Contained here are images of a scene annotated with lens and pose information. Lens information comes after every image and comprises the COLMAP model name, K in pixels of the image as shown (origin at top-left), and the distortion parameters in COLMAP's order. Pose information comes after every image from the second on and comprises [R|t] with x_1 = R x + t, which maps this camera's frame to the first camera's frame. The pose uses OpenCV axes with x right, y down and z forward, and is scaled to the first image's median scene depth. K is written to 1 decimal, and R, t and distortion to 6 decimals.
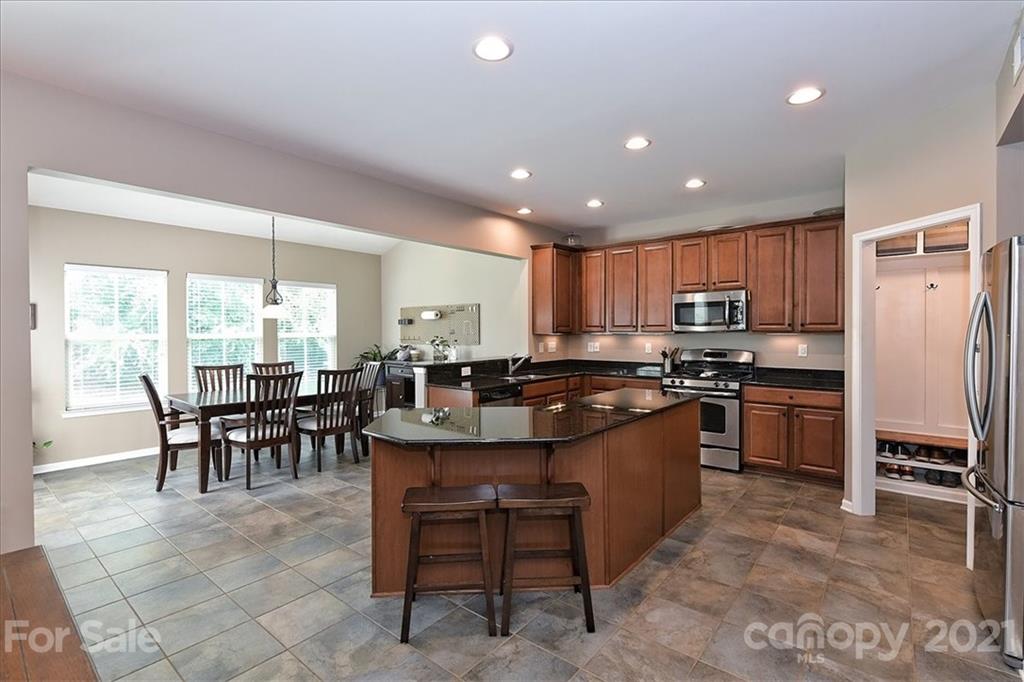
lens RADIAL K [[473.2, 0, 508.9], [0, 473.2, 334.4], [0, 0, 1]] dist [0.003567, -0.002855]
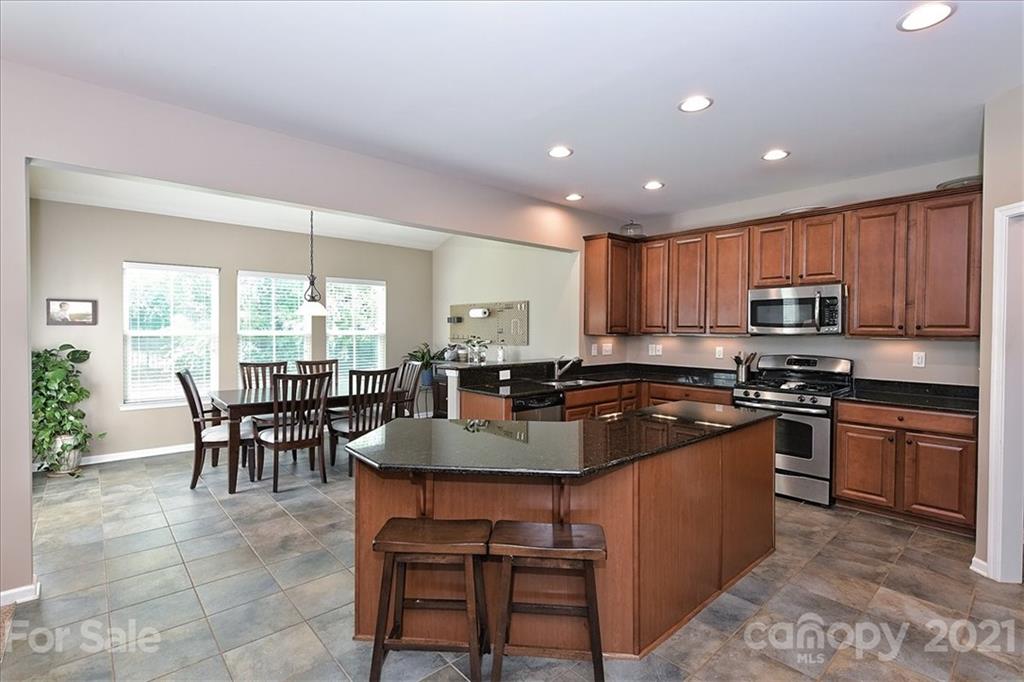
lens RADIAL K [[473.2, 0, 513.3], [0, 473.2, 338.0], [0, 0, 1]] dist [0.003567, -0.002855]
pose [[0.988354, 0.012939, -0.151621, 0.064632], [-0.011649, 0.999888, 0.009388, -0.001840], [0.151726, -0.007513, 0.988394, 0.105645]]
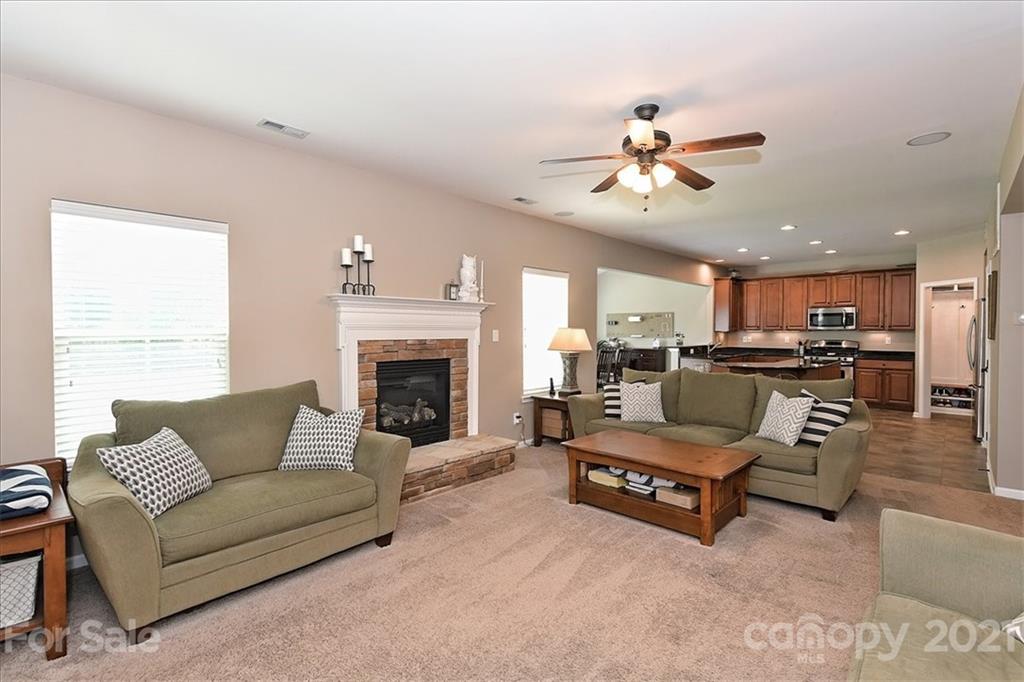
lens RADIAL K [[473.2, 0, 510.2], [0, 473.2, 338.4], [0, 0, 1]] dist [0.003567, -0.002855]
pose [[0.997674, 0.007100, -0.067793, -0.680682], [-0.006695, 0.999958, 0.006204, 0.023597], [0.067834, -0.005736, 0.997680, -0.878334]]
